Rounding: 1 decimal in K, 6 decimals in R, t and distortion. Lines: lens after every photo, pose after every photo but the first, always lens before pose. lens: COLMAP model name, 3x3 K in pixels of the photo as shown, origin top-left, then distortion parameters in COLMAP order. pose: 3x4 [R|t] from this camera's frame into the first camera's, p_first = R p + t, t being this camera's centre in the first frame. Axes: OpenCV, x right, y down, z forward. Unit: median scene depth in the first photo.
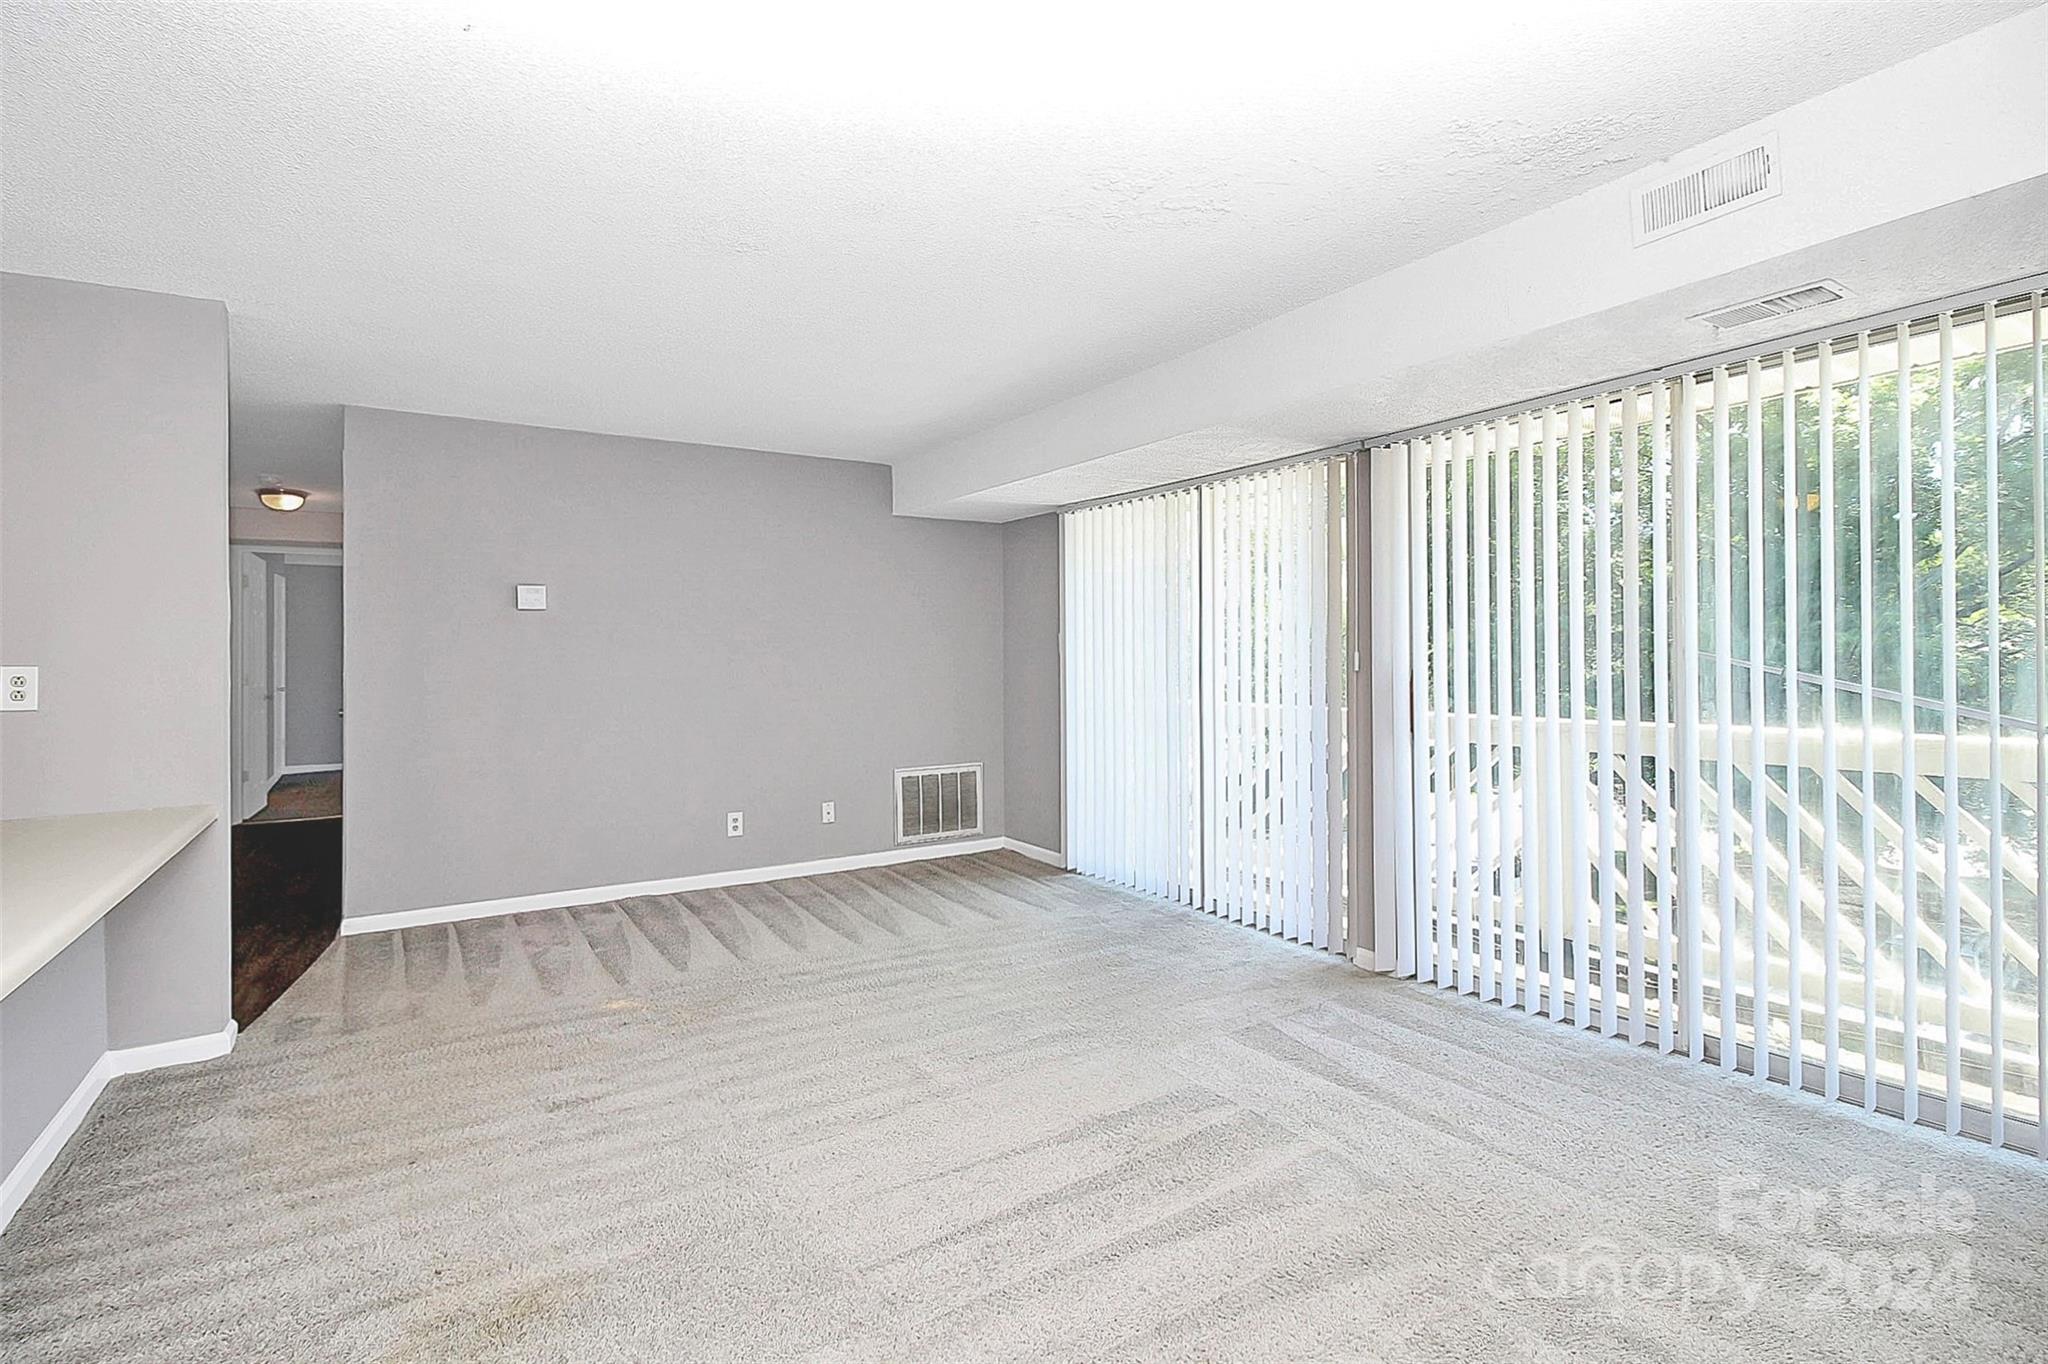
lens RADIAL K [[960.6, 0, 1009.9], [0, 960.6, 659.5], [0, 0, 1]] dist [0.001384, -0.012610]
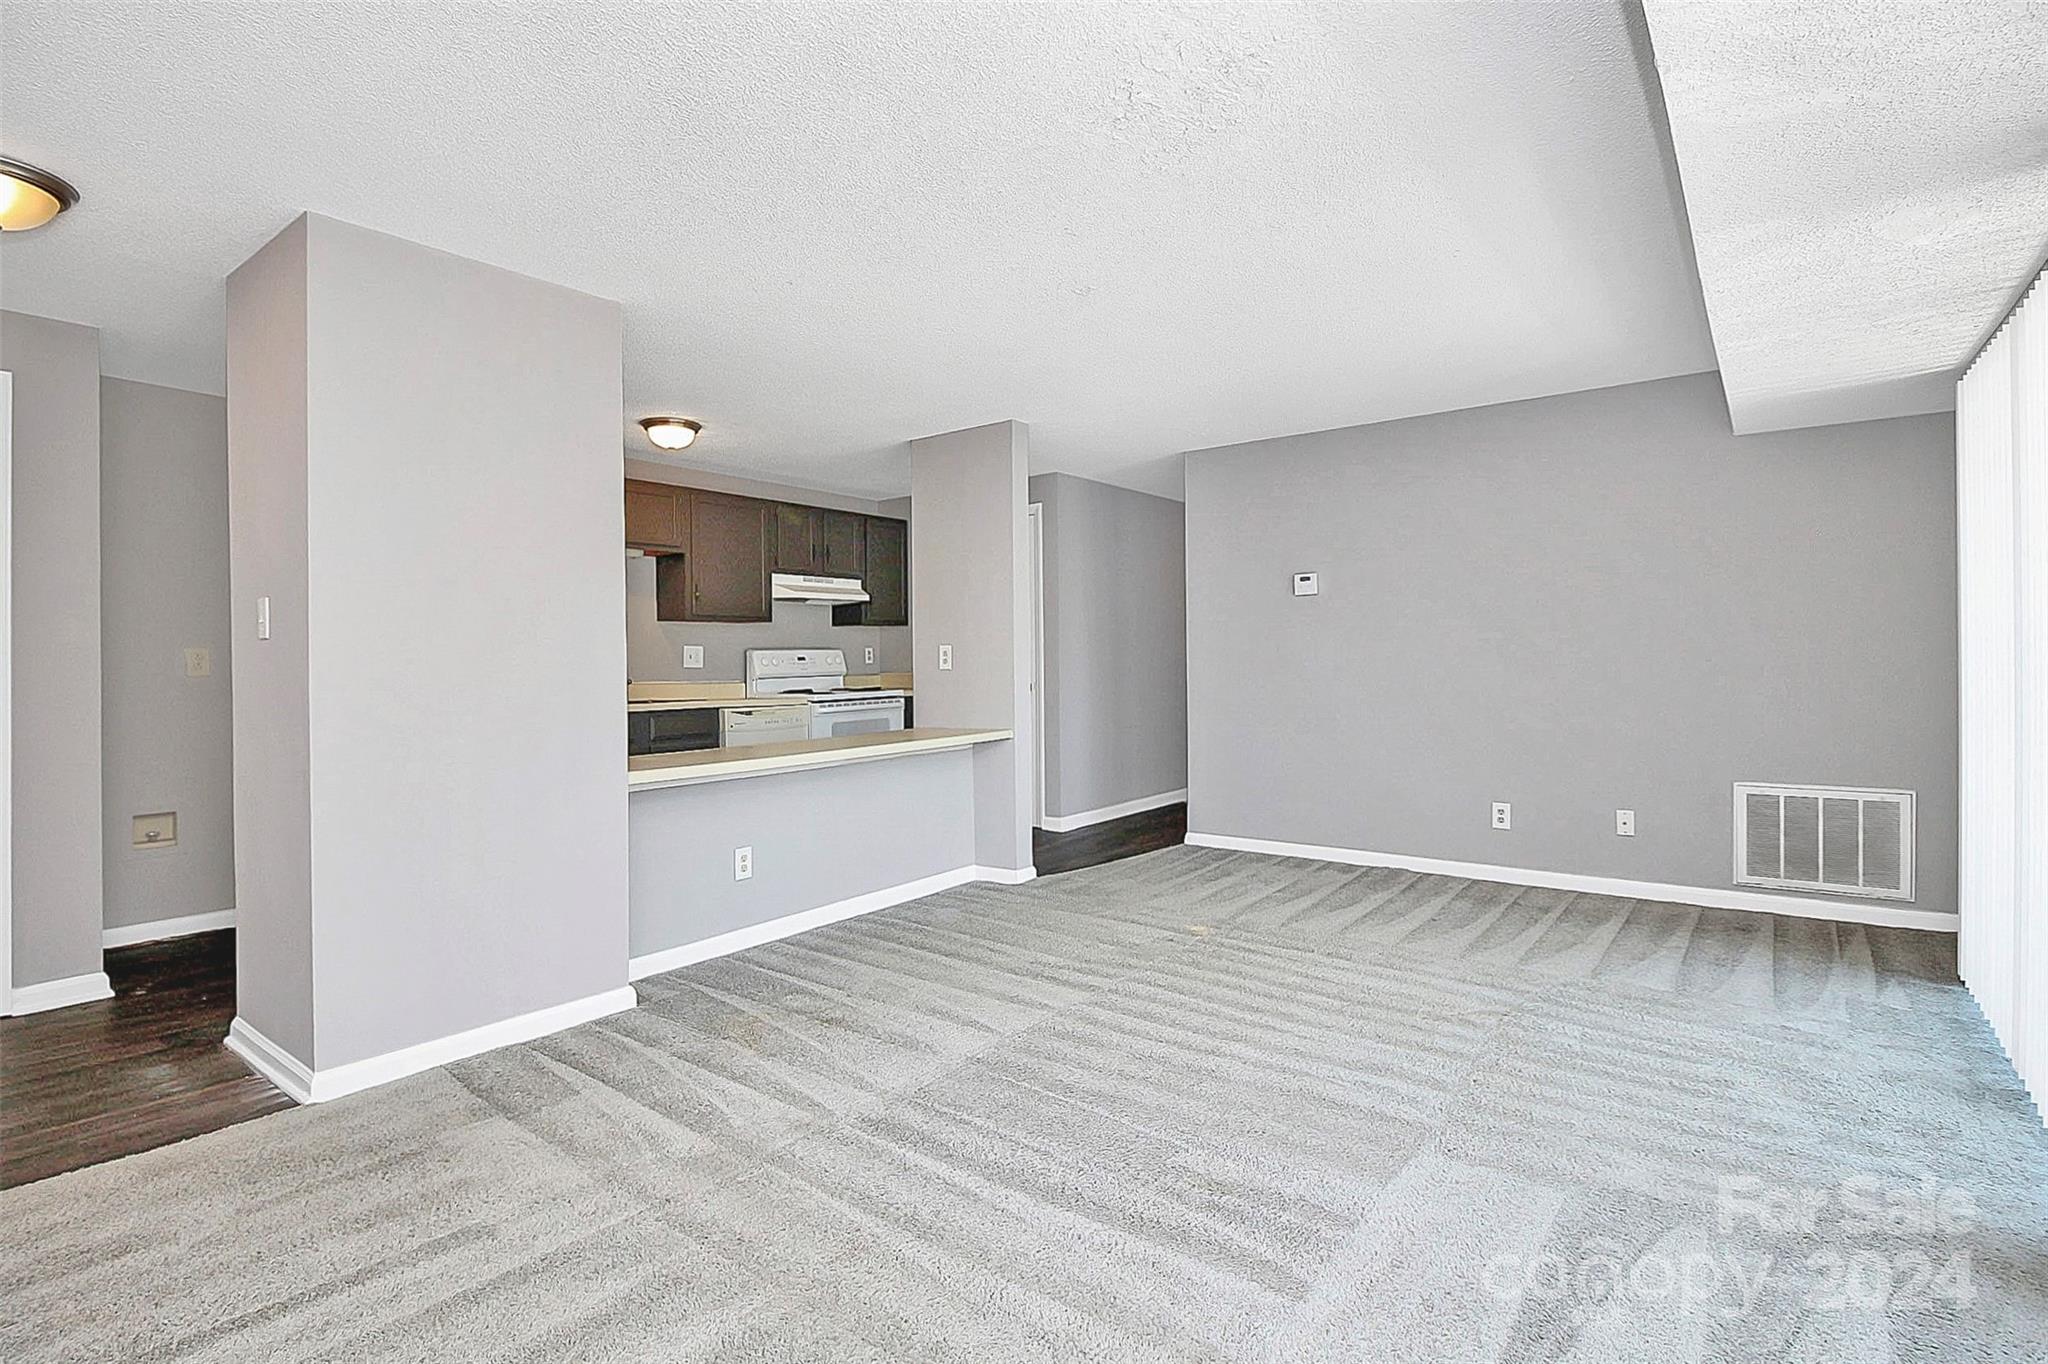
lens RADIAL K [[960.6, 0, 1009.9], [0, 960.6, 659.5], [0, 0, 1]] dist [0.001384, -0.012610]
pose [[0.356529, 0.007741, -0.934252, 0.476664], [0.008026, 0.999903, 0.011348, 0.010648], [0.934250, -0.011544, 0.356433, 0.288193]]
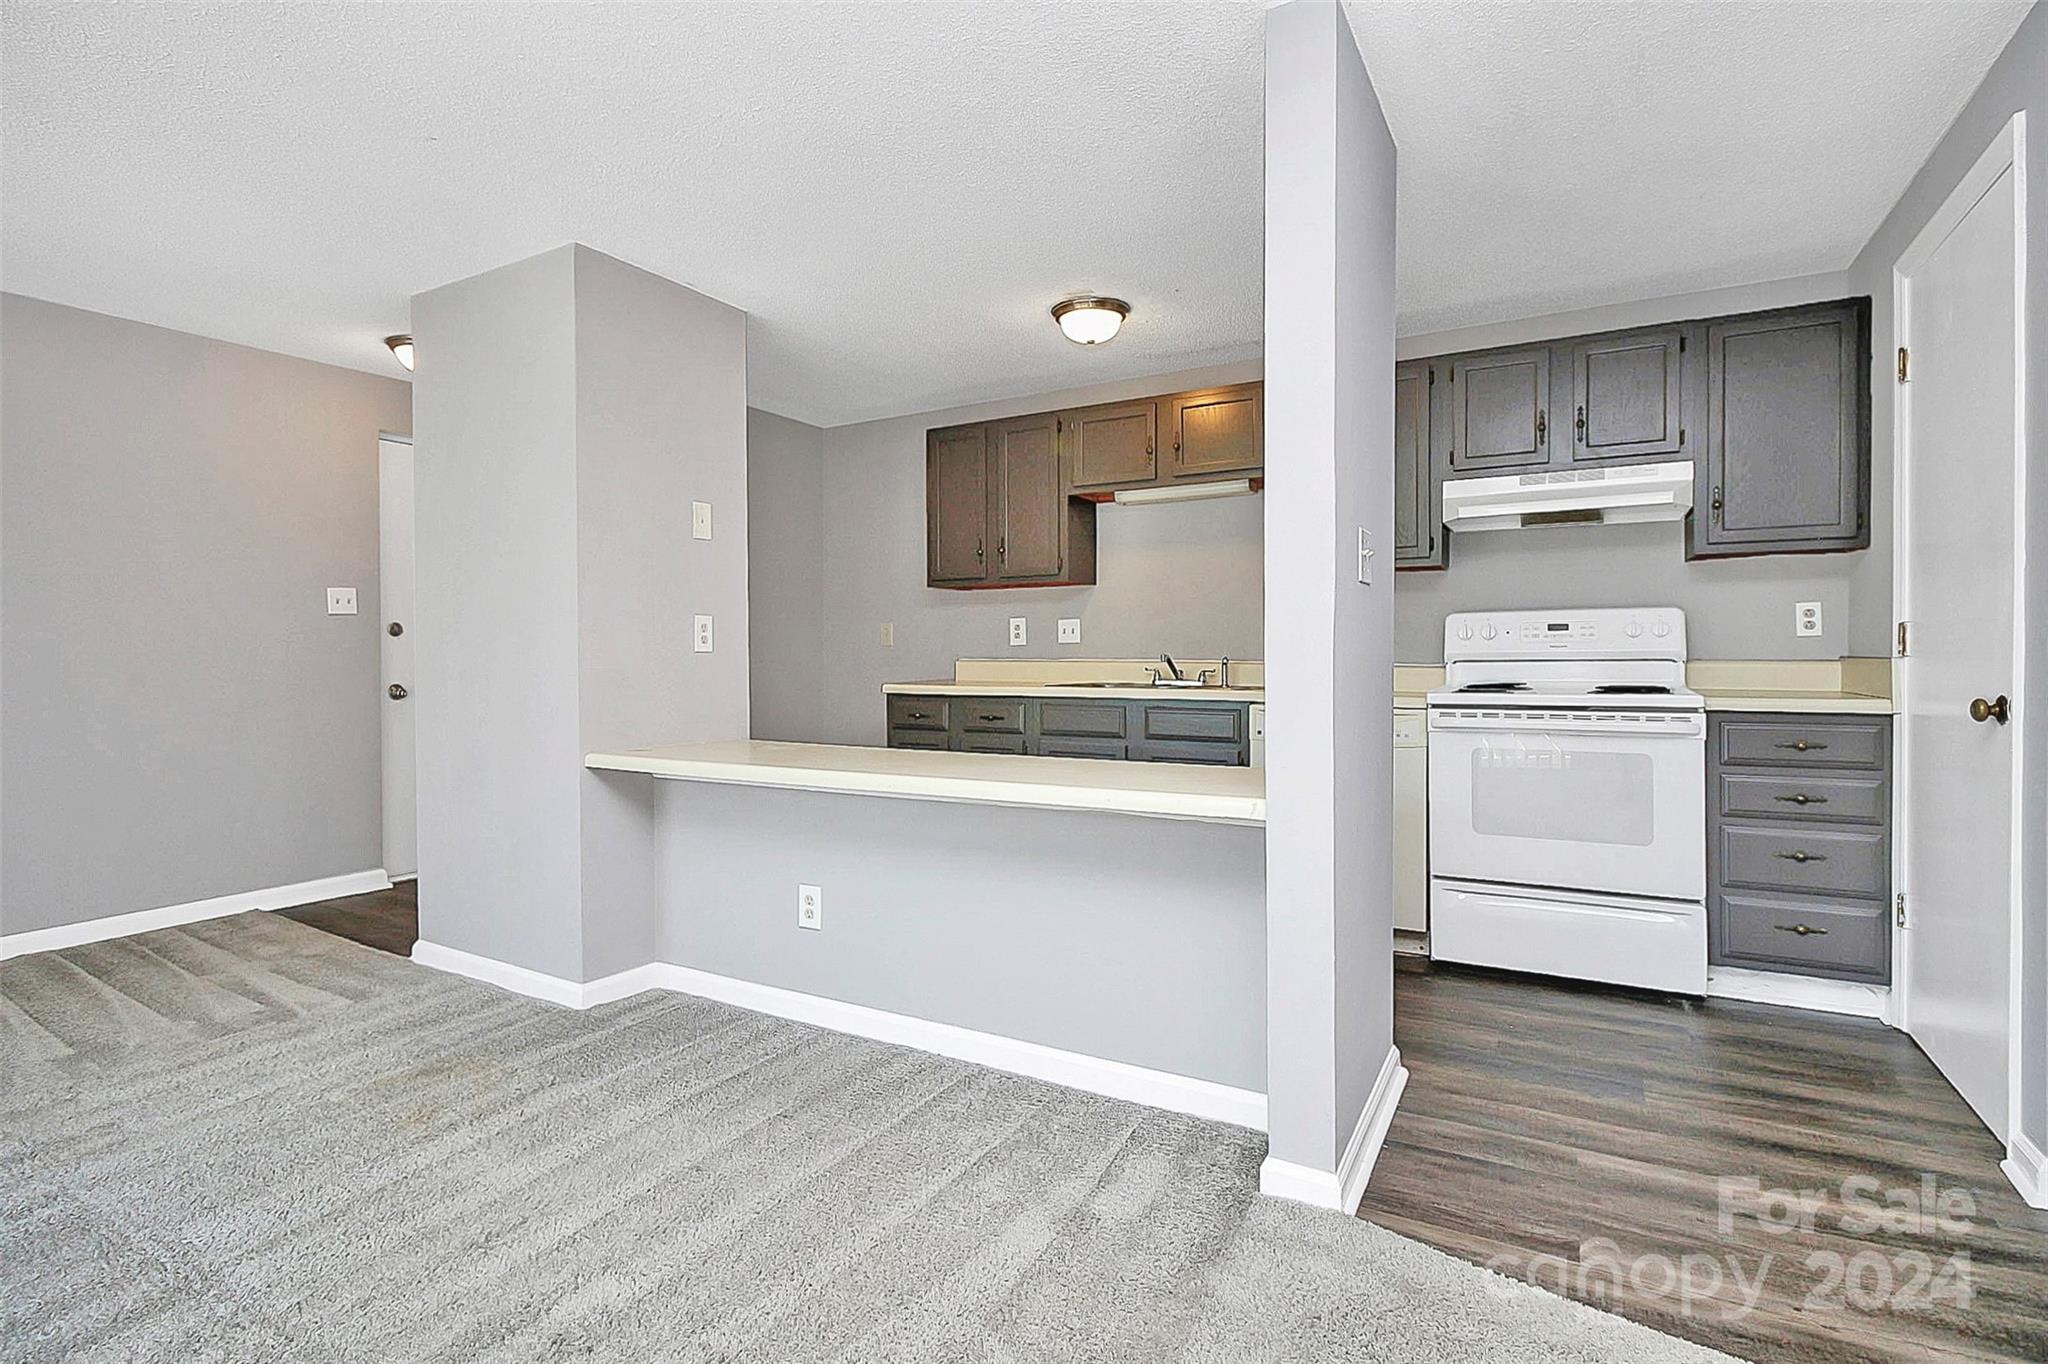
lens RADIAL K [[960.6, 0, 1009.9], [0, 960.6, 659.5], [0, 0, 1]] dist [0.001384, -0.012610]
pose [[-0.886784, 0.028115, -0.461328, -0.278889], [0.025164, 0.999605, 0.012548, 0.030058], [0.461498, -0.000481, -0.887141, 1.052521]]
